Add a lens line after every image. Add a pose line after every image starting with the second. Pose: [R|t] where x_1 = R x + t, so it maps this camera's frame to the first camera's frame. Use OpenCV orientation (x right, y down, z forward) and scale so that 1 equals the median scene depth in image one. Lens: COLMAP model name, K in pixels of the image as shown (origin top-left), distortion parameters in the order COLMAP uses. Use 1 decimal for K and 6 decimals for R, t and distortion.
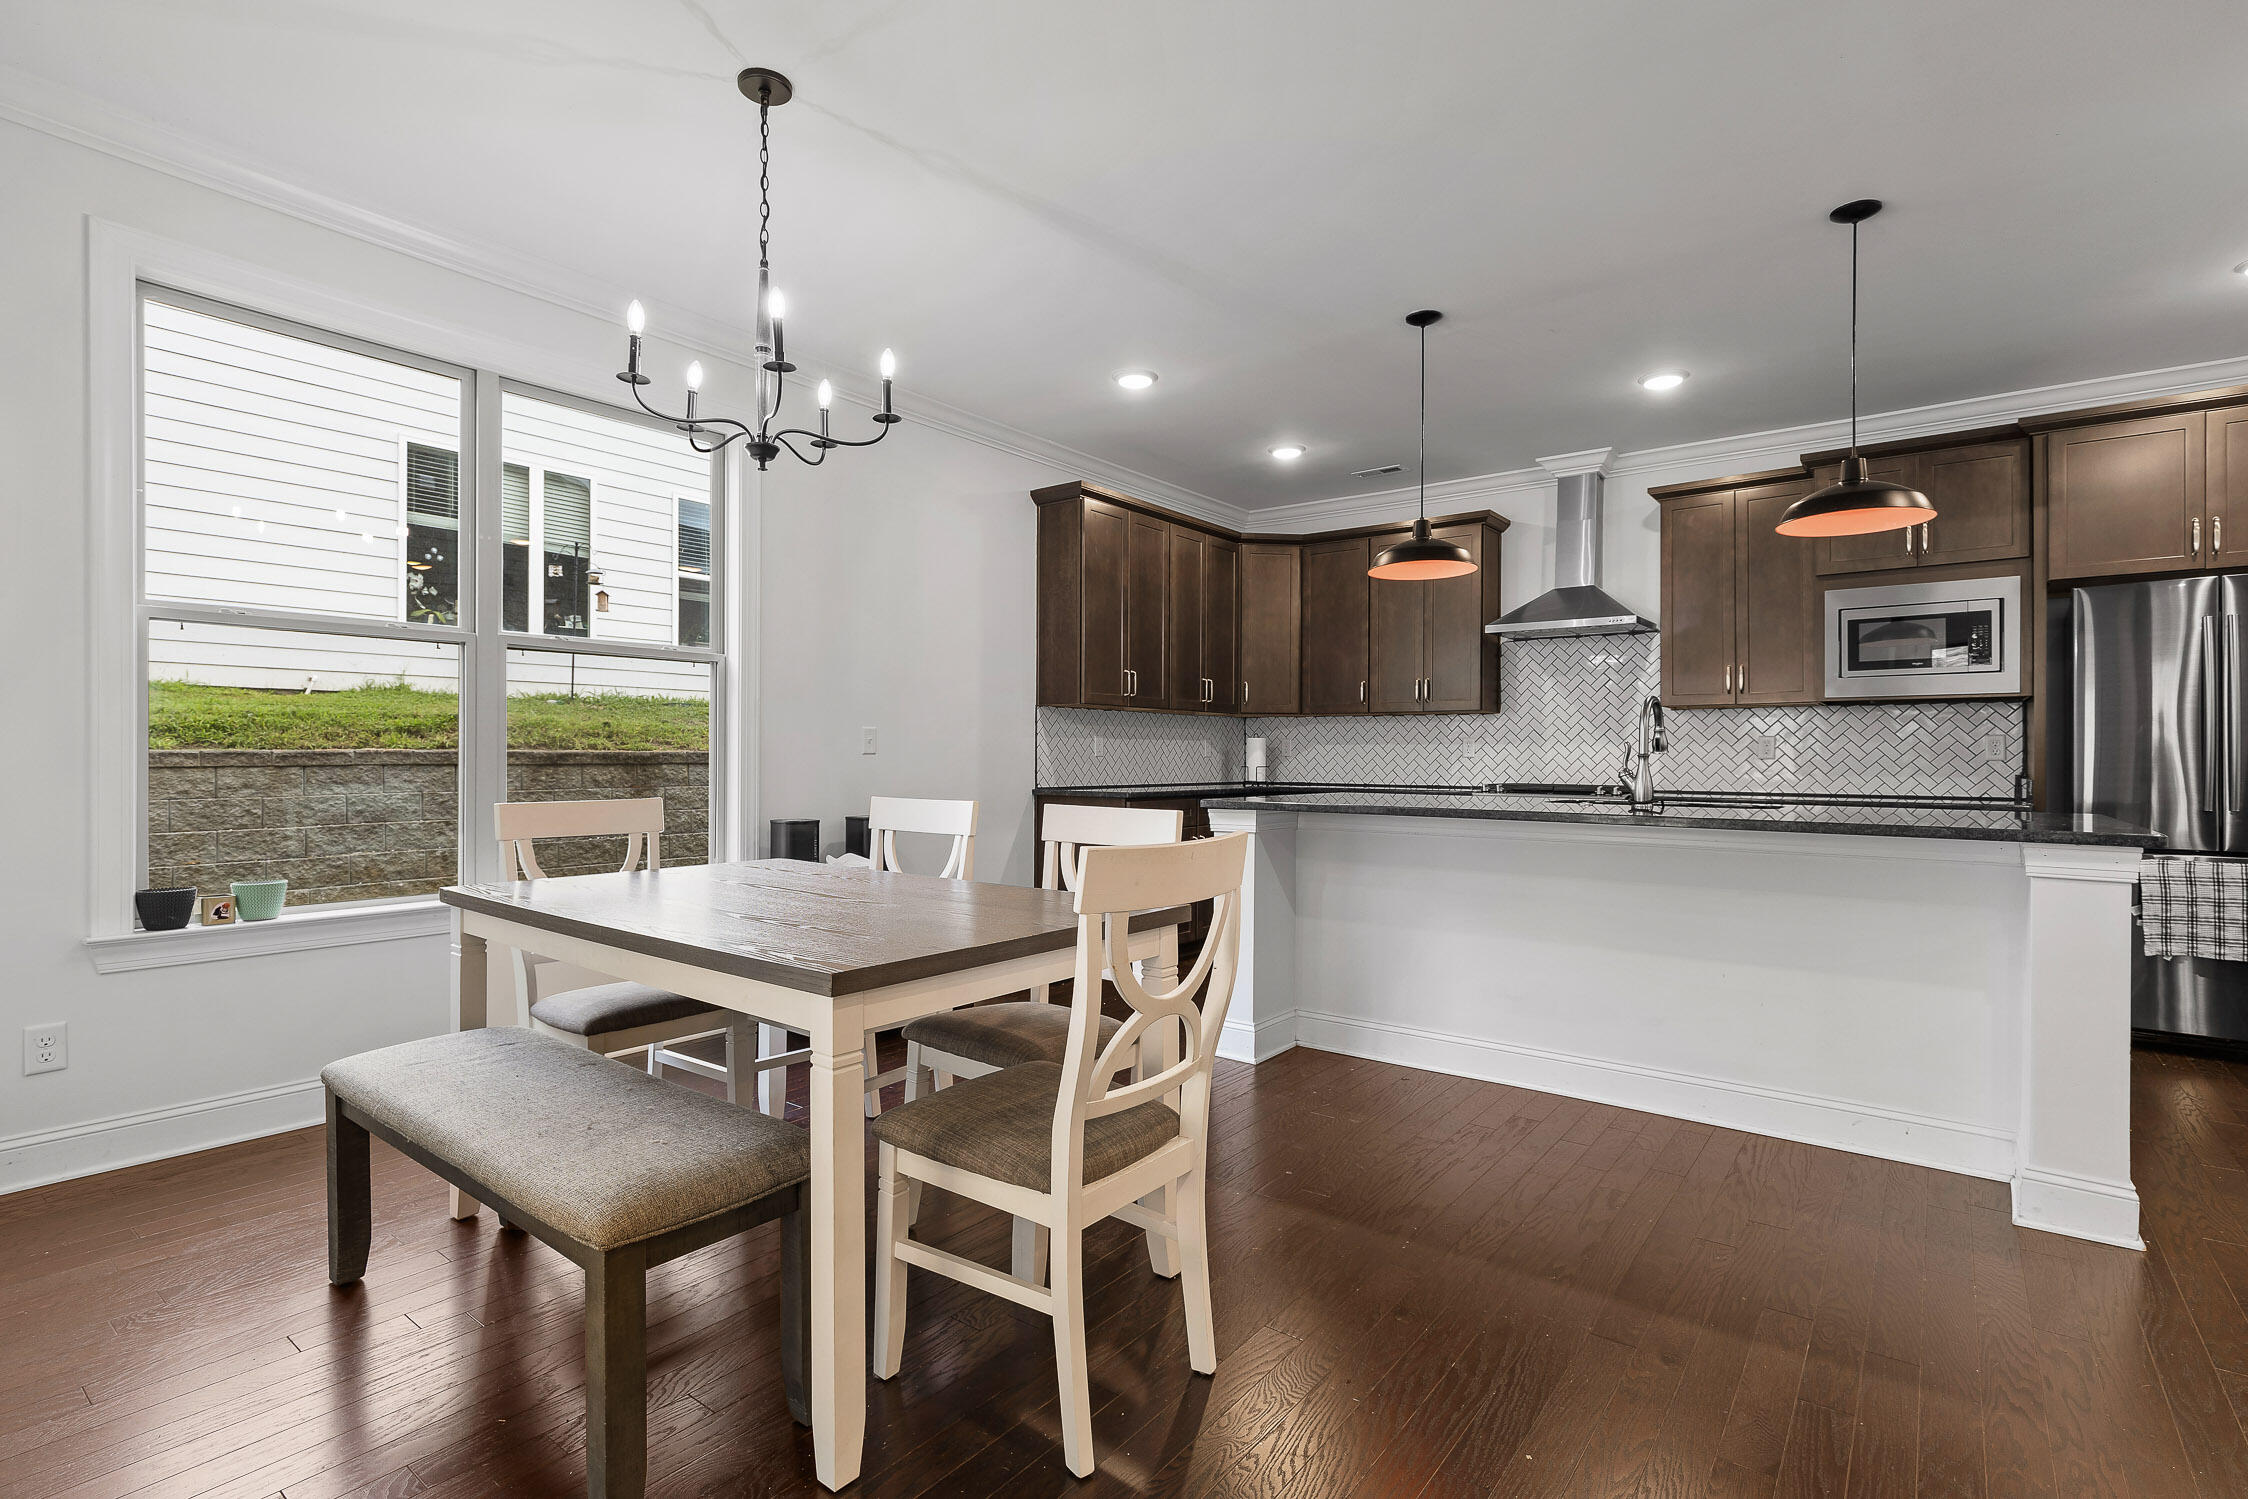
lens RADIAL K [[1064.2, 0, 1119.7], [0, 1064.2, 757.8], [0, 0, 1]] dist [-0.003624, 0.001243]
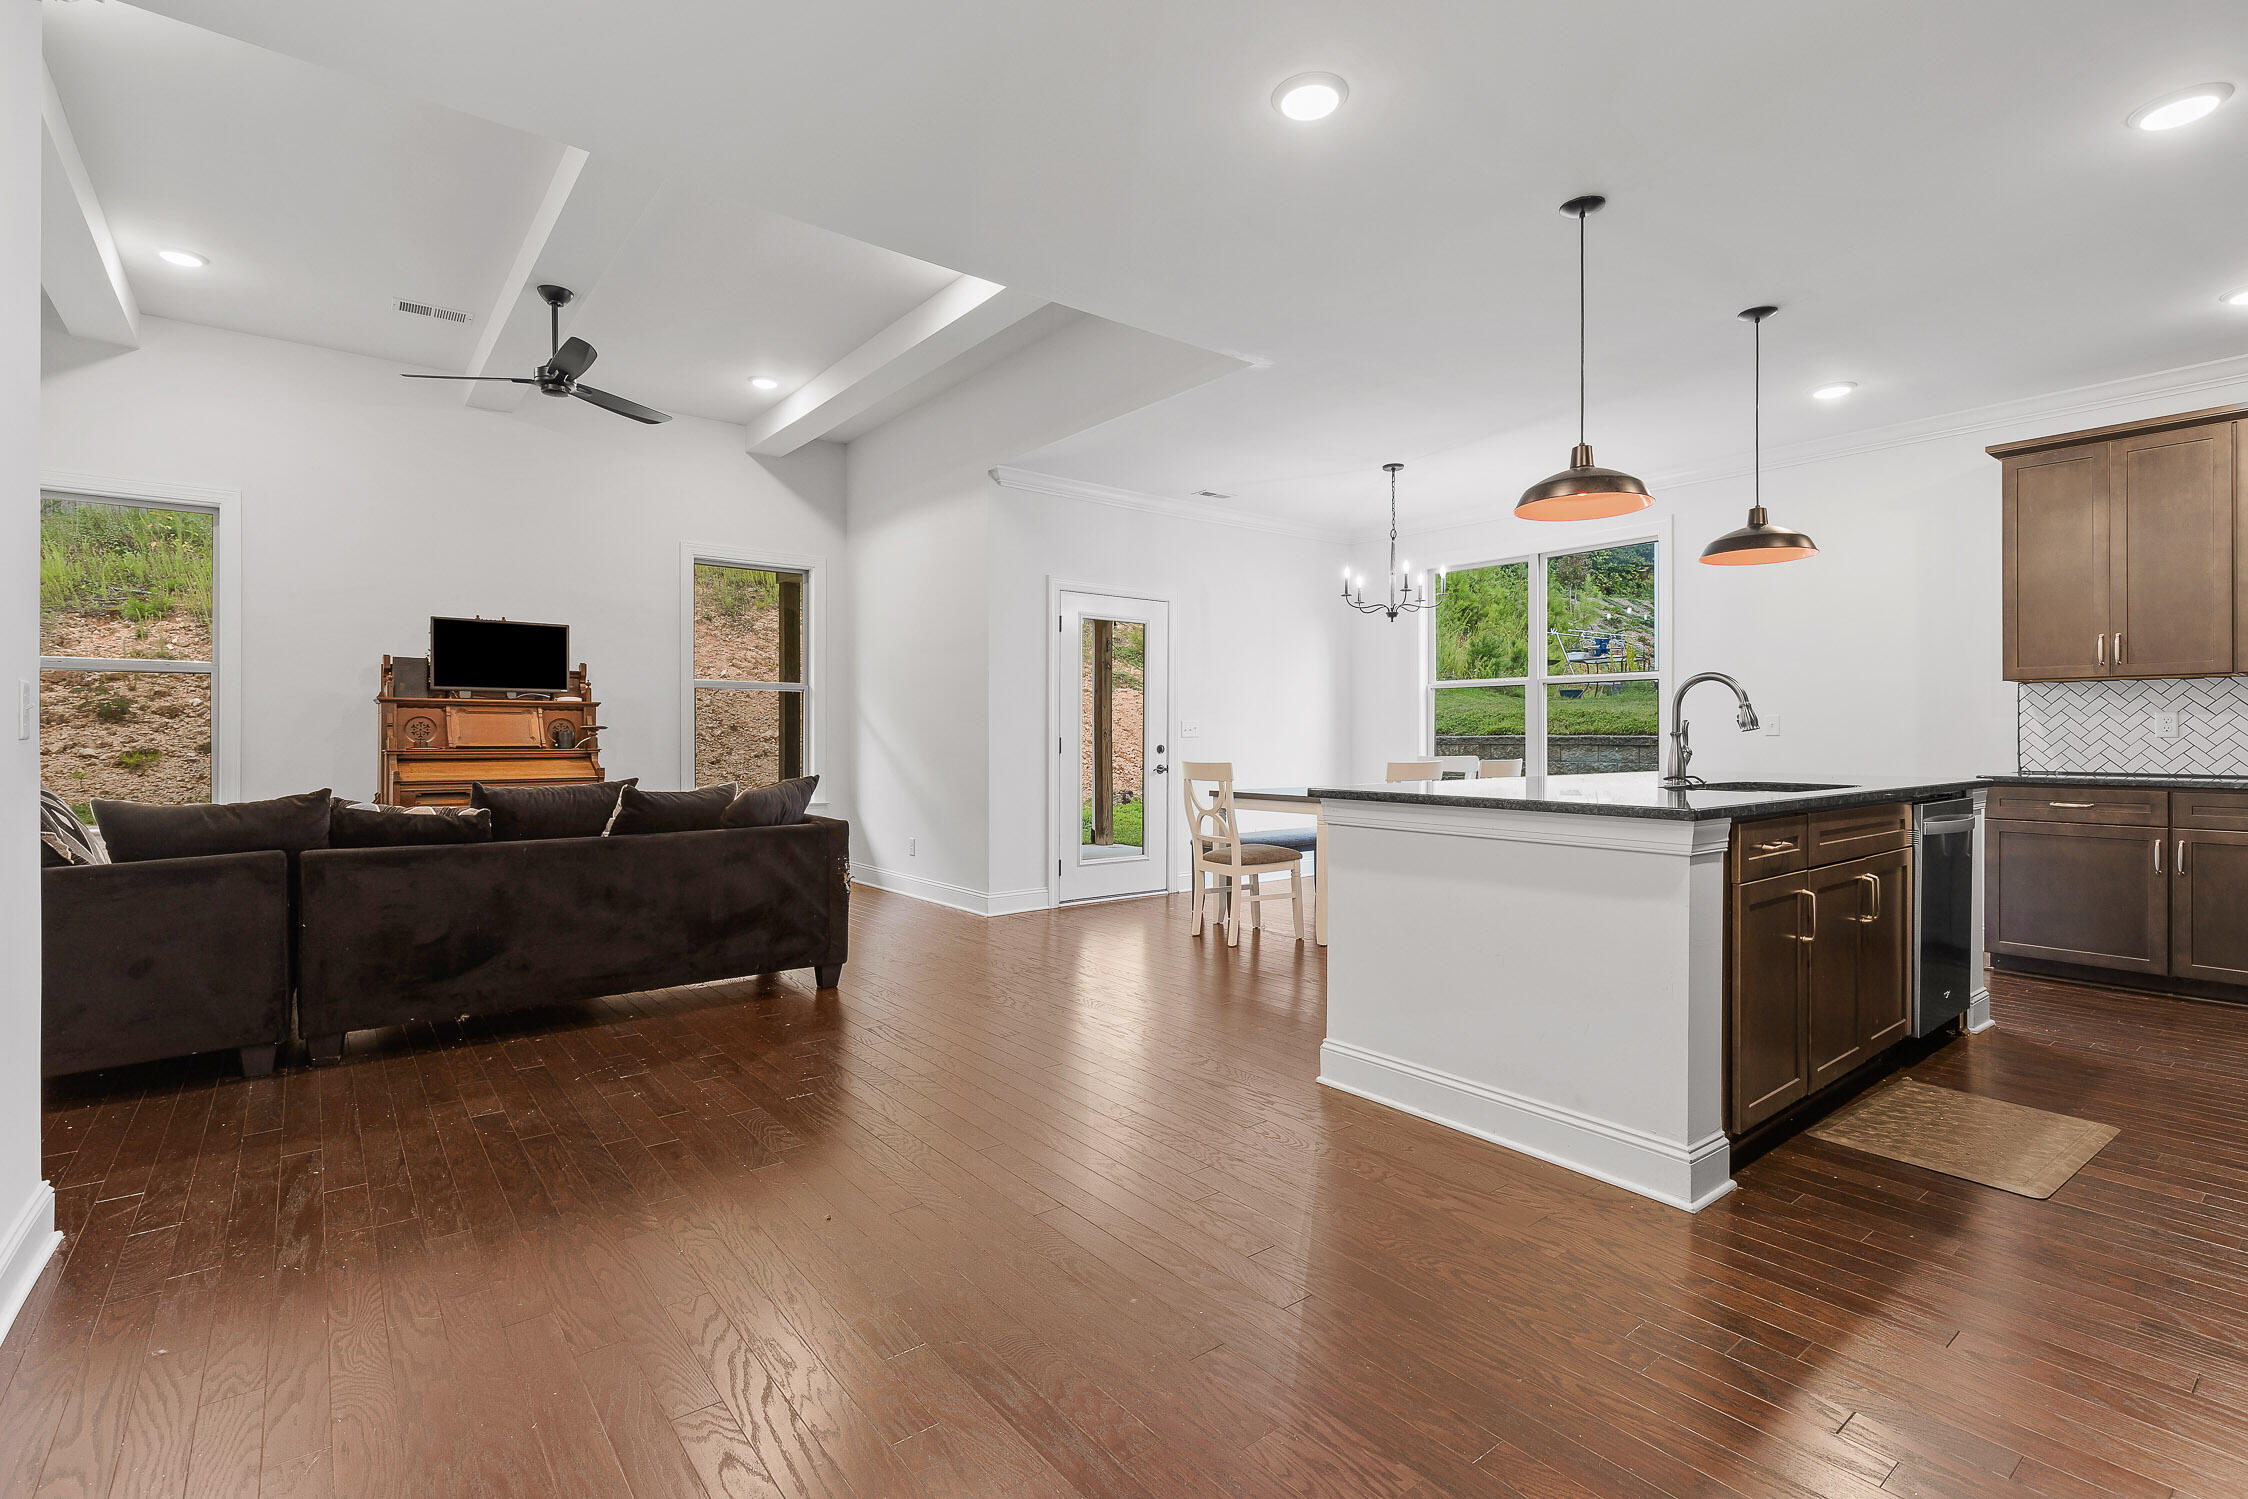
lens RADIAL K [[1031.8, 0, 1124.6], [0, 1031.8, 735.8], [0, 0, 1]] dist [0.008419, -0.001401]
pose [[-0.251540, -0.004796, -0.967835, 0.951733], [-0.003164, 0.999986, -0.004133, 0.003576], [0.967842, 0.002022, -0.251552, 0.440497]]
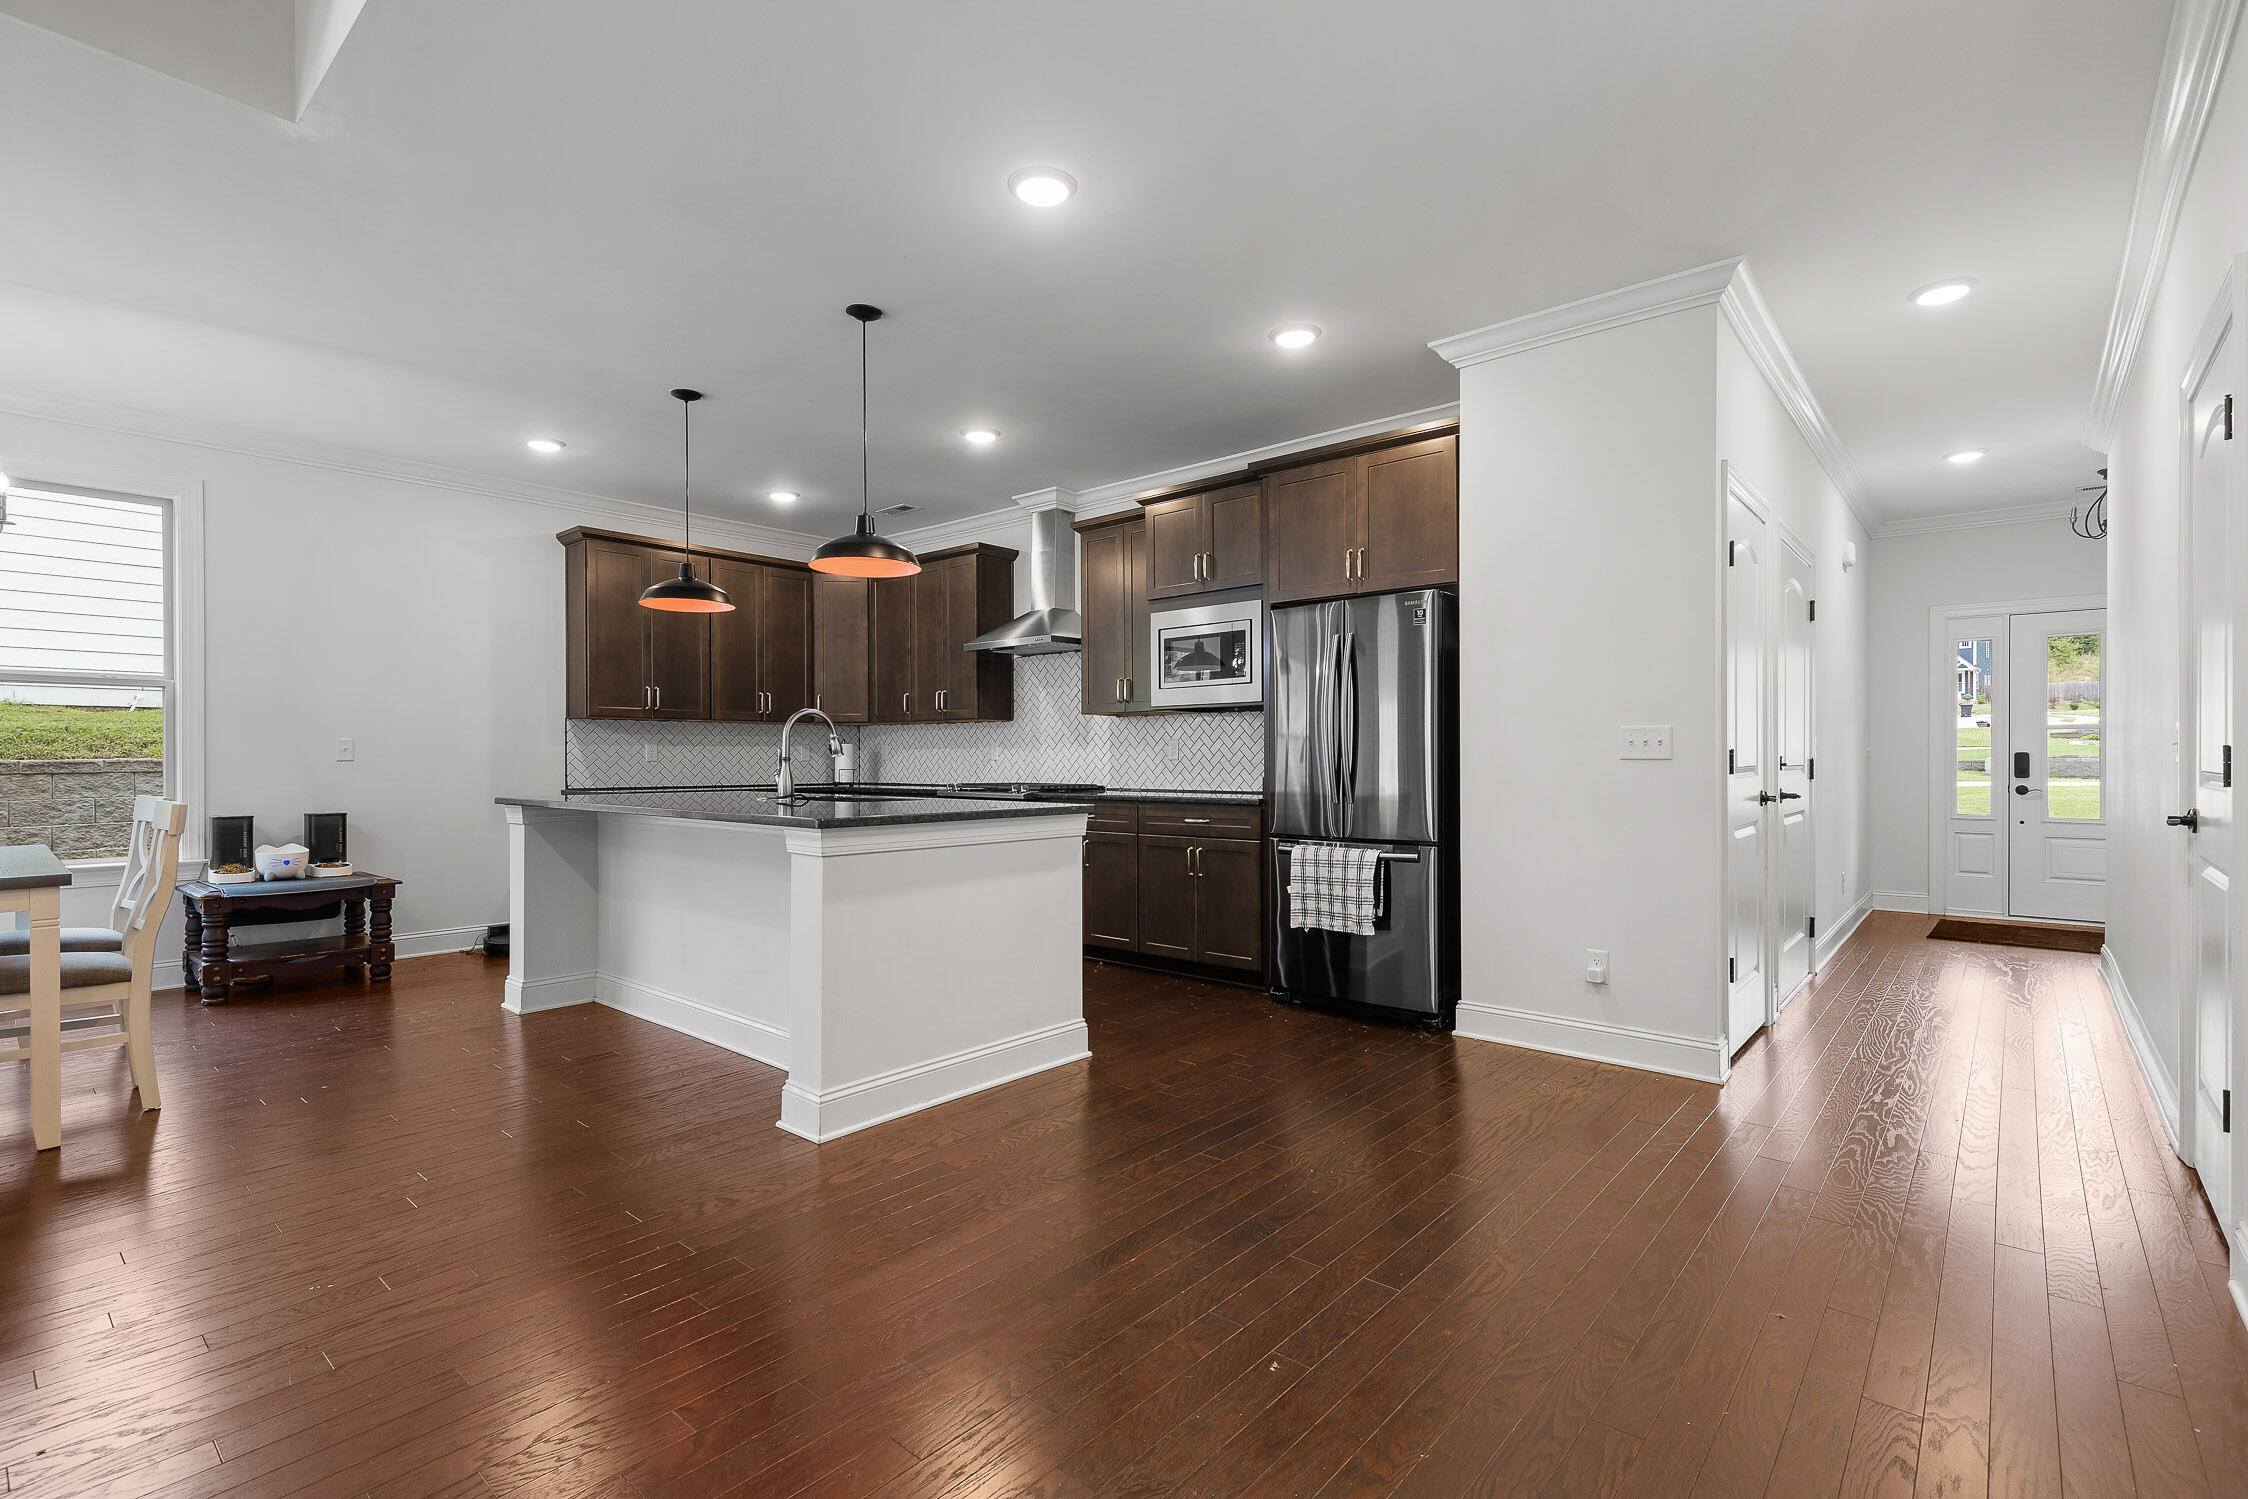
lens RADIAL K [[1031.8, 0, 1127.0], [0, 1031.8, 758.5], [0, 0, 1]] dist [0.008419, -0.001401]
pose [[0.998374, -0.006500, -0.056638, 0.566273], [0.006354, 0.999976, -0.002757, 0.002178], [0.056655, 0.002392, 0.998391, -0.091097]]
